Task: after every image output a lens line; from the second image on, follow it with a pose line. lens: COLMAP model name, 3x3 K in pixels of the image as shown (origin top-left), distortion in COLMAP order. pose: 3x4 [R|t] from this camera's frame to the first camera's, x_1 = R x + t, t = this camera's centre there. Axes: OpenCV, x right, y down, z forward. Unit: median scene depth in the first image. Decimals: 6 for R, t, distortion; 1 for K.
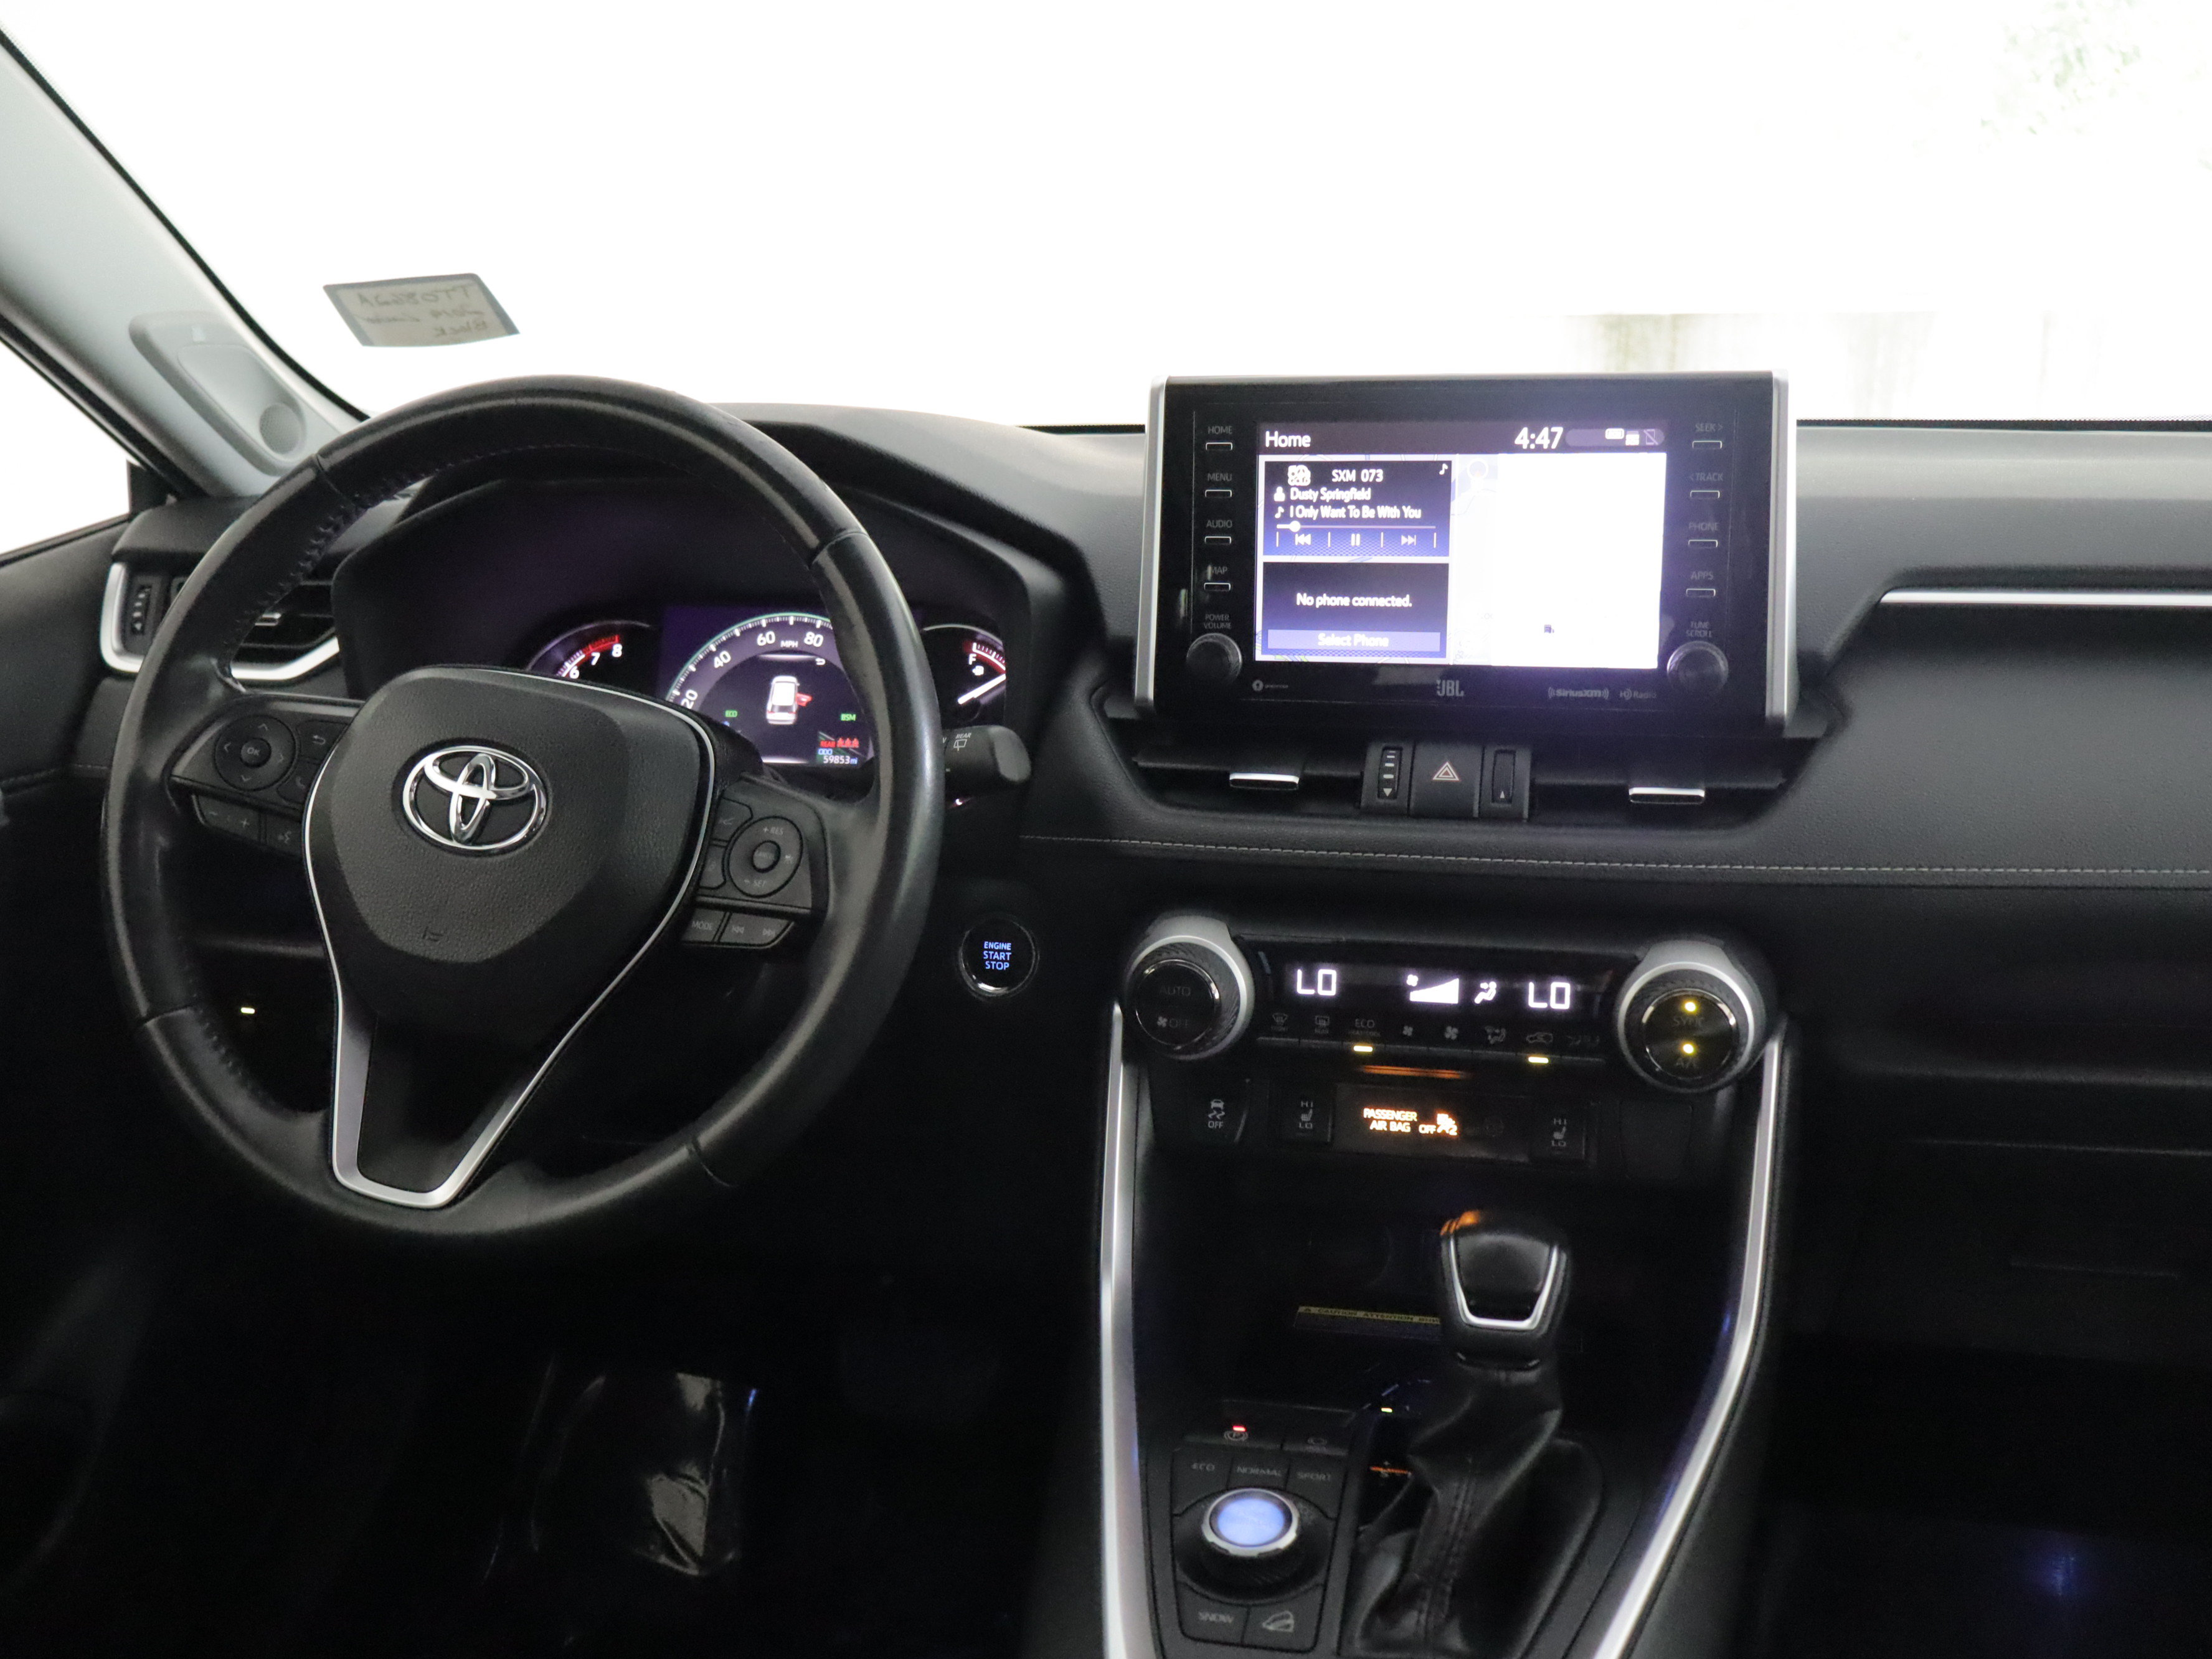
lens RADIAL K [[2103.9, 0, 1106.0], [0, 2103.9, 829.5], [0, 0, 1]] dist [-0.005257, 0.001501]
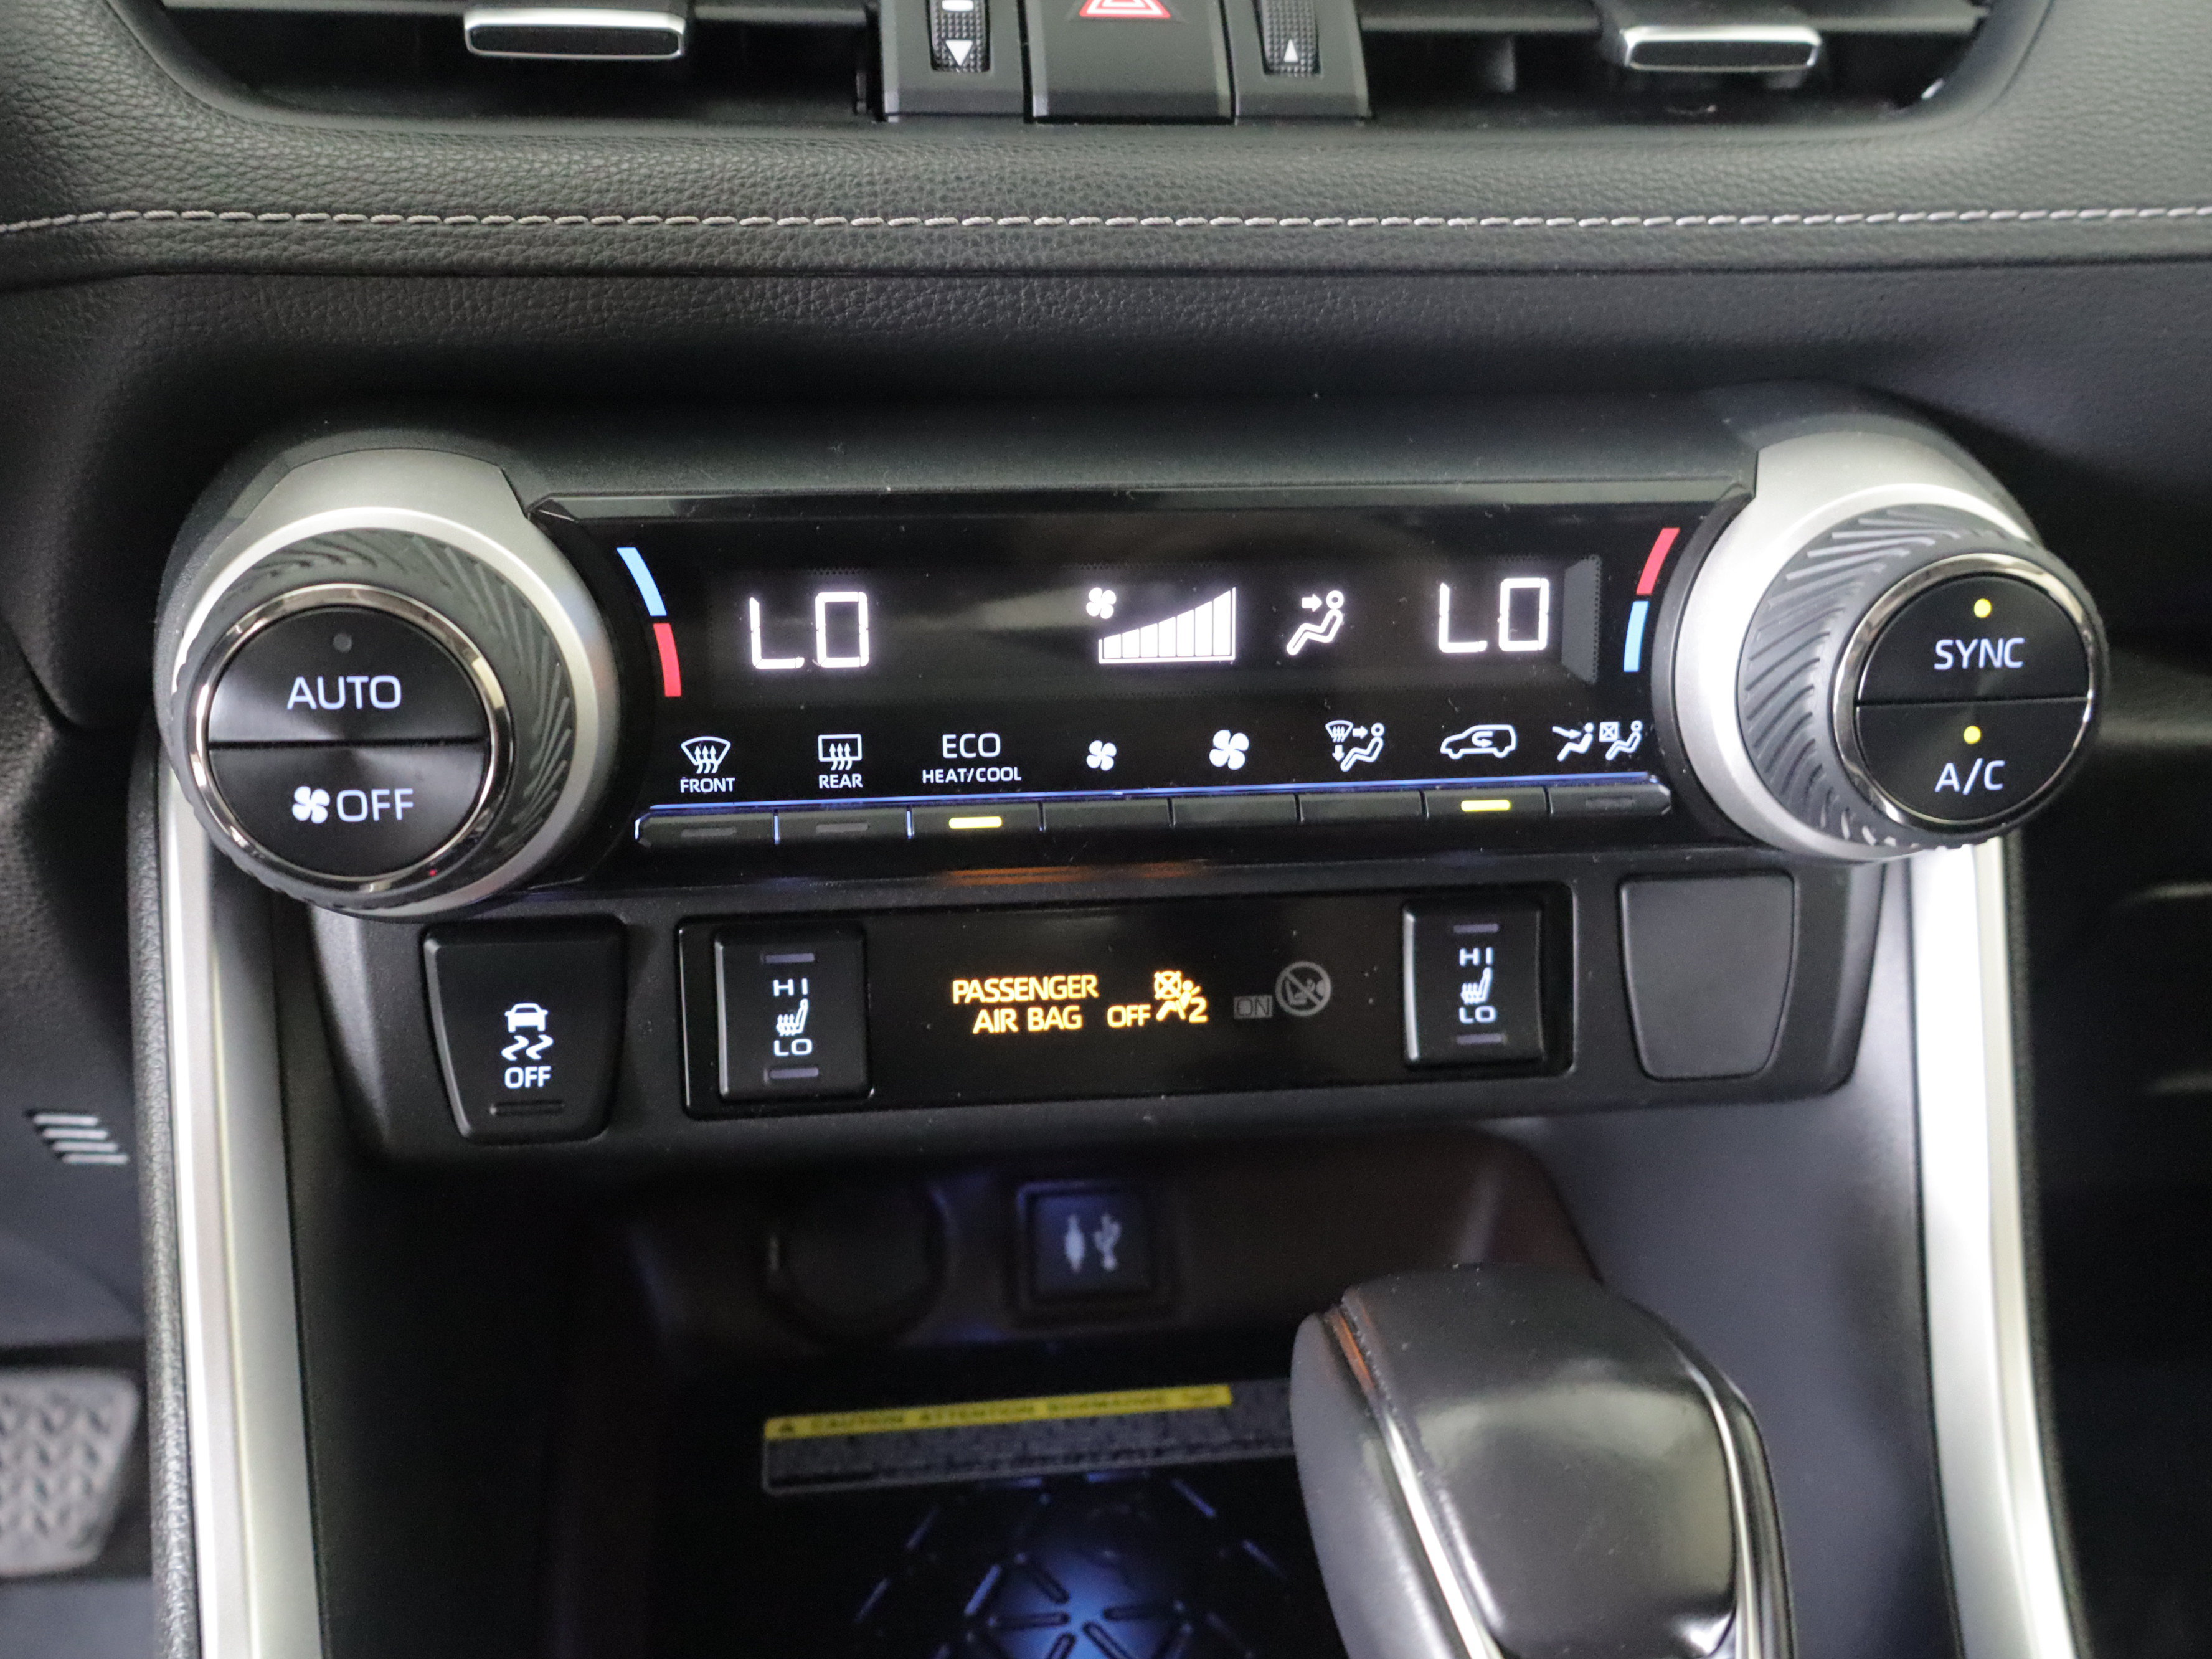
lens RADIAL K [[2104.3, 0, 1107.6], [0, 2104.3, 811.8], [0, 0, 1]] dist [0.010148, -0.011141]
pose [[0.936856, -0.104163, 0.333843, 0.031904], [0.057353, 0.987450, 0.147148, 0.054870], [-0.344981, -0.118709, 0.931073, 0.681154]]
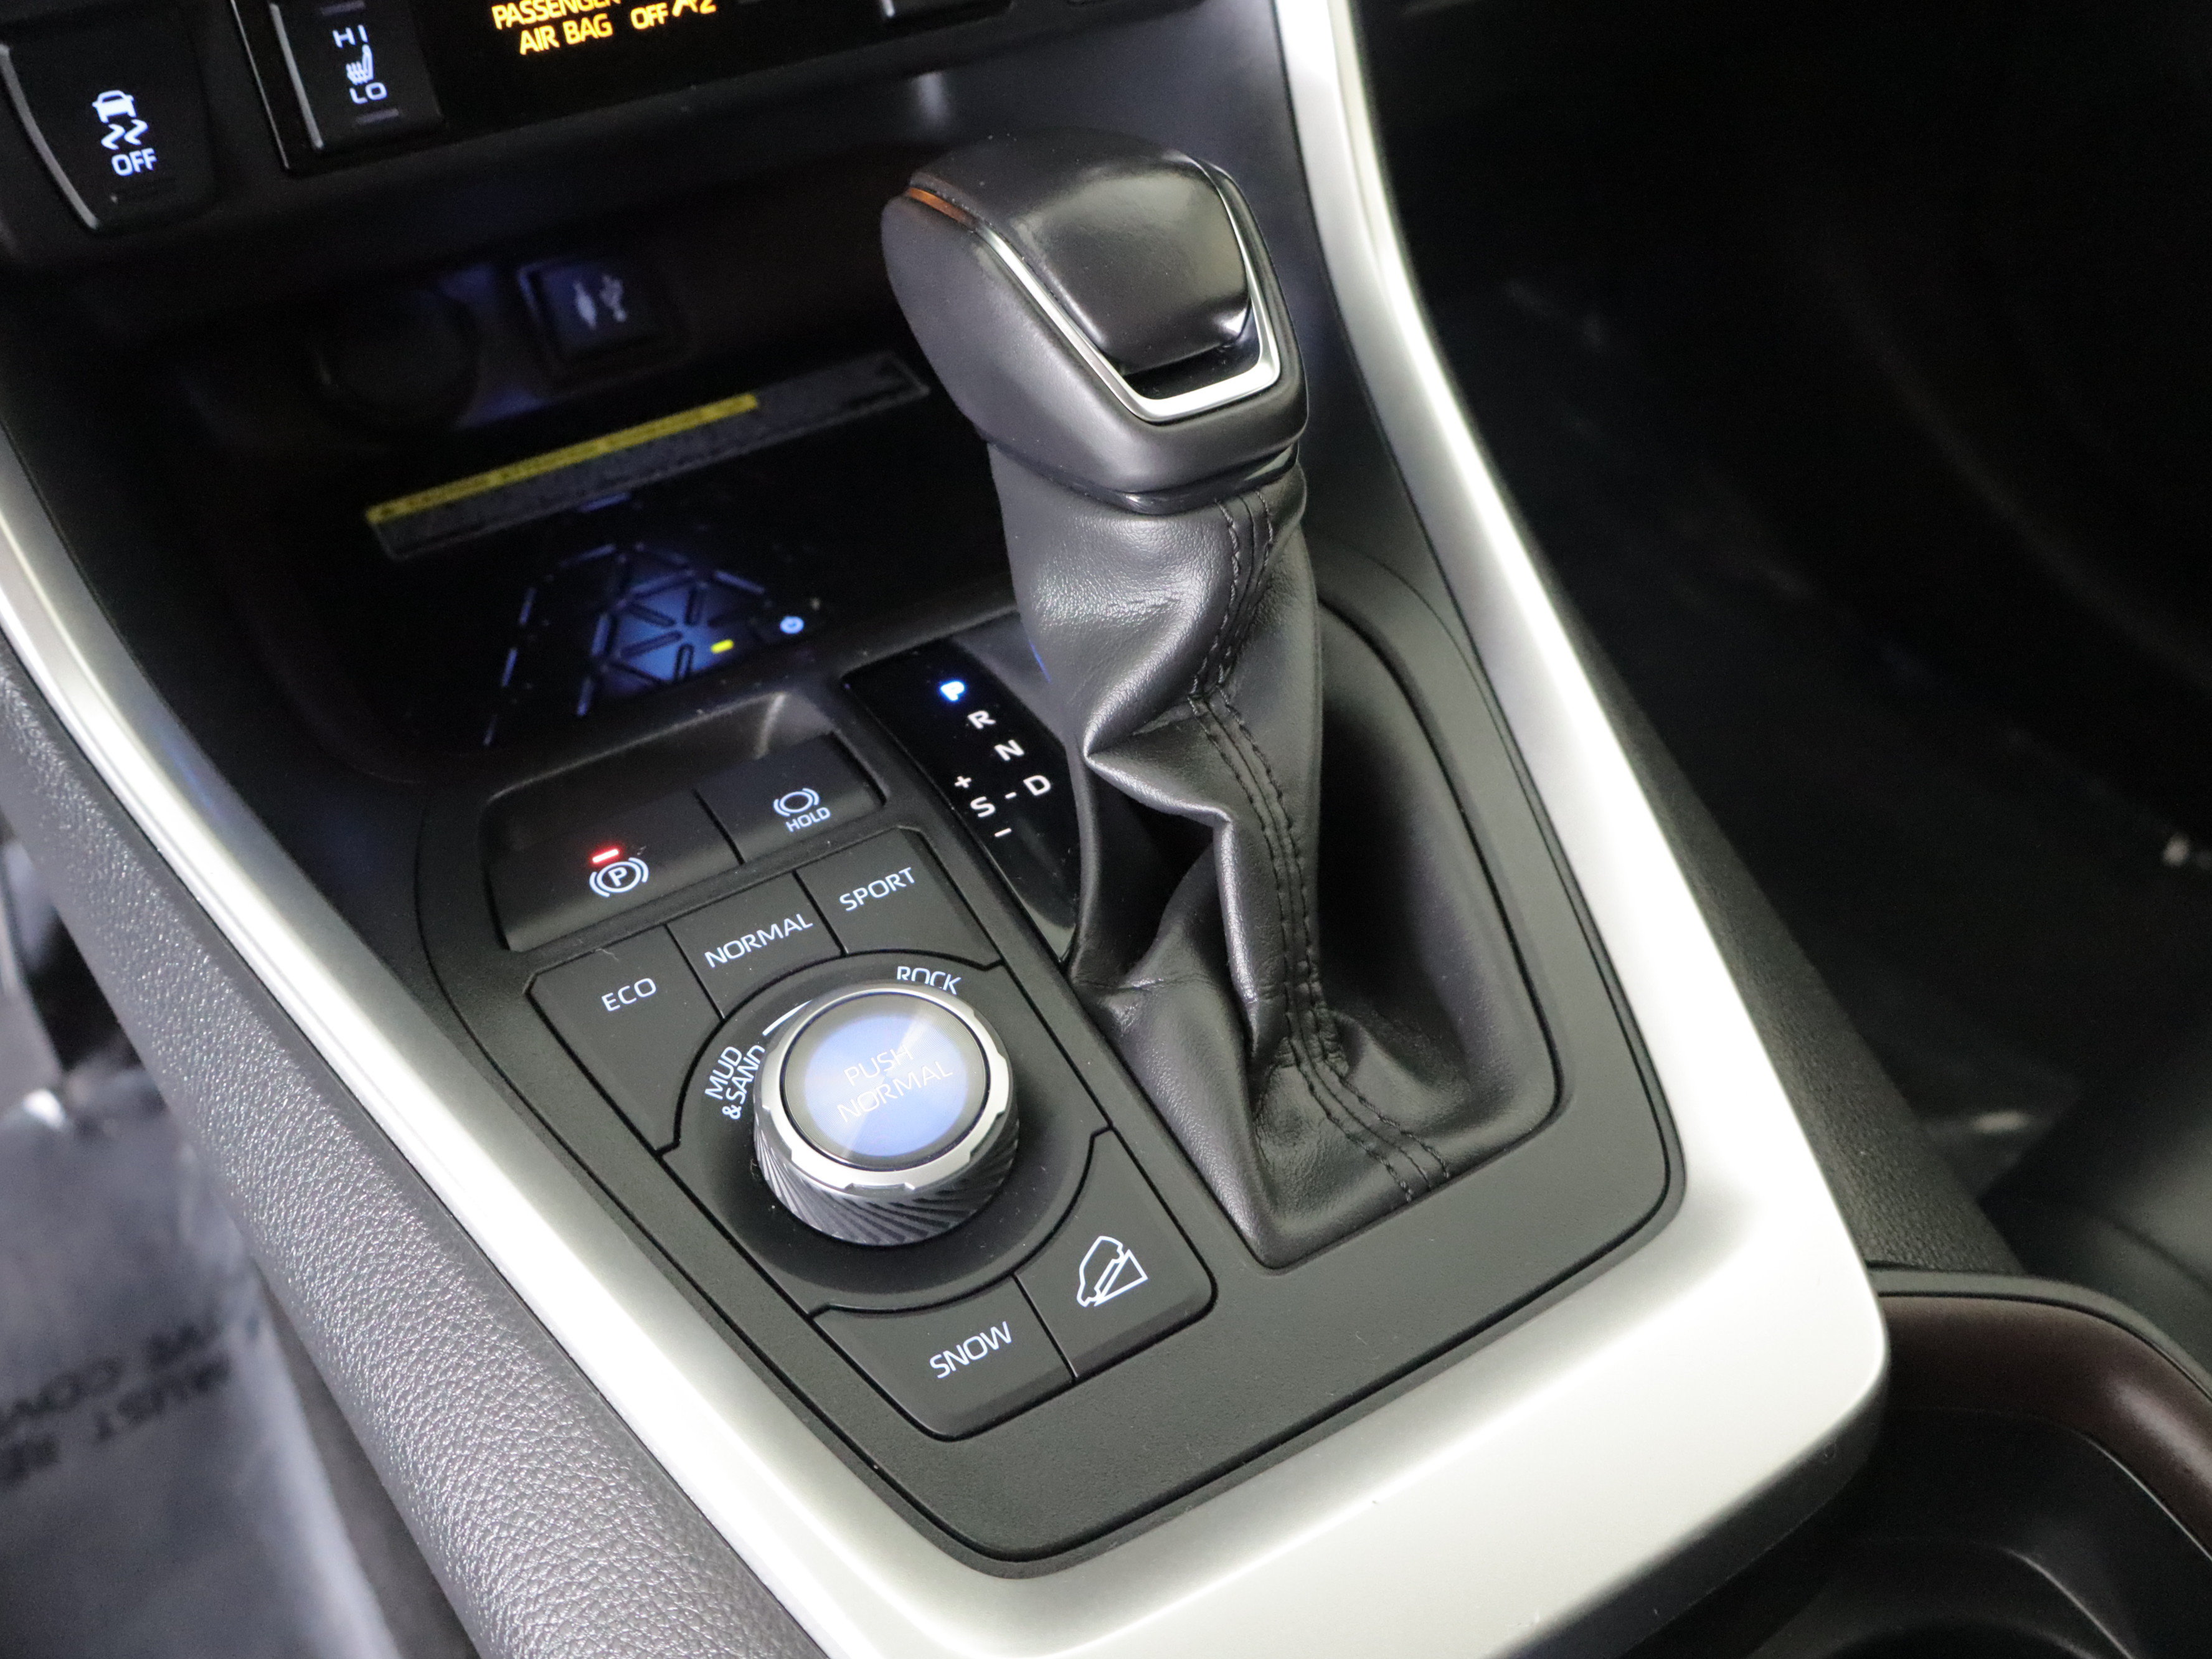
lens RADIAL K [[2103.9, 0, 1106.0], [0, 2103.9, 829.5], [0, 0, 1]] dist [-0.005257, 0.001501]
pose [[0.720495, -0.462690, 0.516531, -0.074043], [0.162077, 0.836588, 0.523309, 0.075519], [-0.674254, -0.293324, 0.677748, 0.622599]]
